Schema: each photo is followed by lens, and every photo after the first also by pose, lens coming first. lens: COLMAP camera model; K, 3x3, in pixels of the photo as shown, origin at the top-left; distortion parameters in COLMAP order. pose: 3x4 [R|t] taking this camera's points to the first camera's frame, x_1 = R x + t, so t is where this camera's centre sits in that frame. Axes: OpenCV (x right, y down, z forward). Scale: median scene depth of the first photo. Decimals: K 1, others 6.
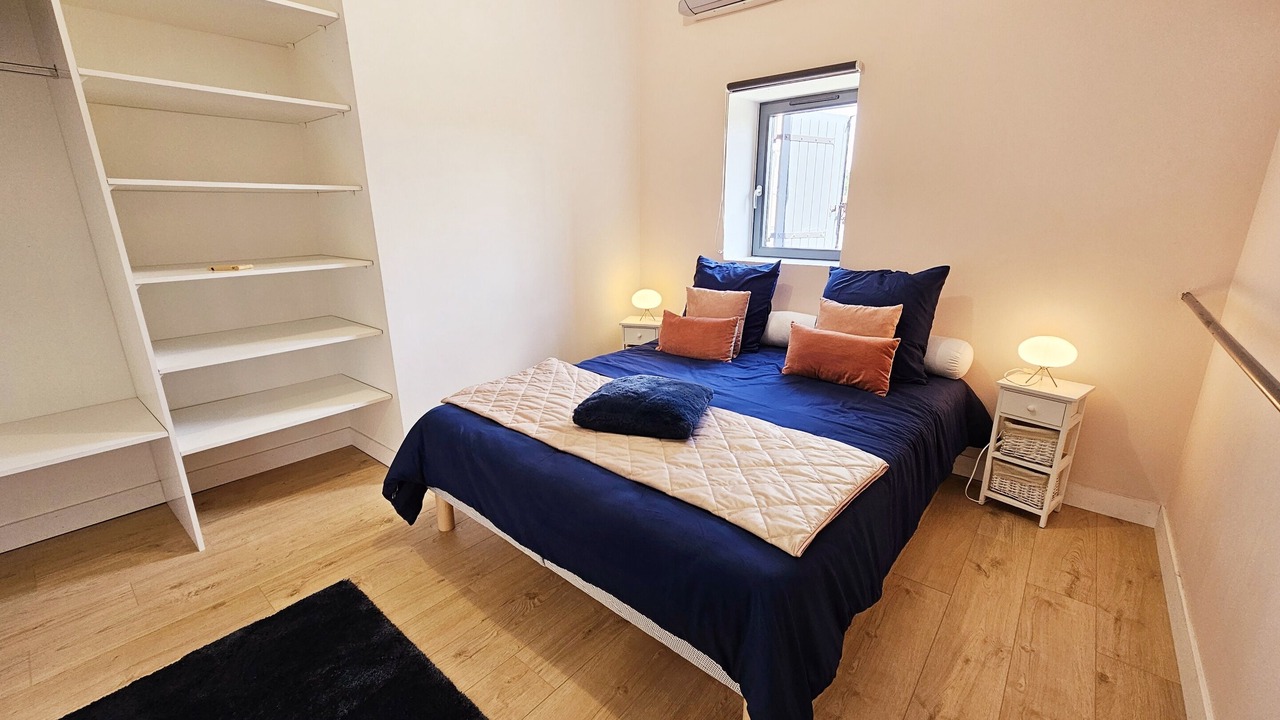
lens RADIAL K [[526.1, 0, 635.1], [0, 526.1, 357.0], [0, 0, 1]] dist [0.013545, 0.000098]
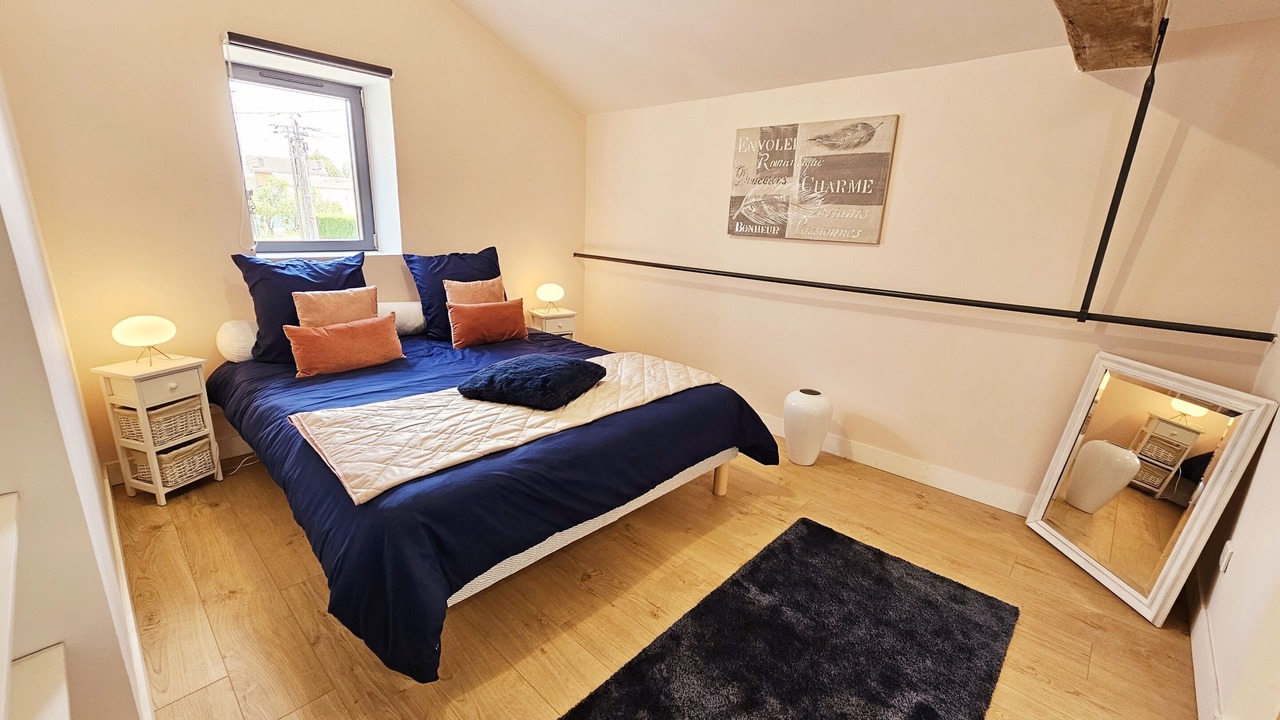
lens RADIAL K [[526.1, 0, 635.1], [0, 526.1, 357.0], [0, 0, 1]] dist [0.013545, 0.000098]
pose [[0.057929, -0.250815, 0.966300, -0.934266], [0.233503, 0.944481, 0.231154, -0.148309], [-0.970629, 0.212244, 0.113280, 0.602409]]
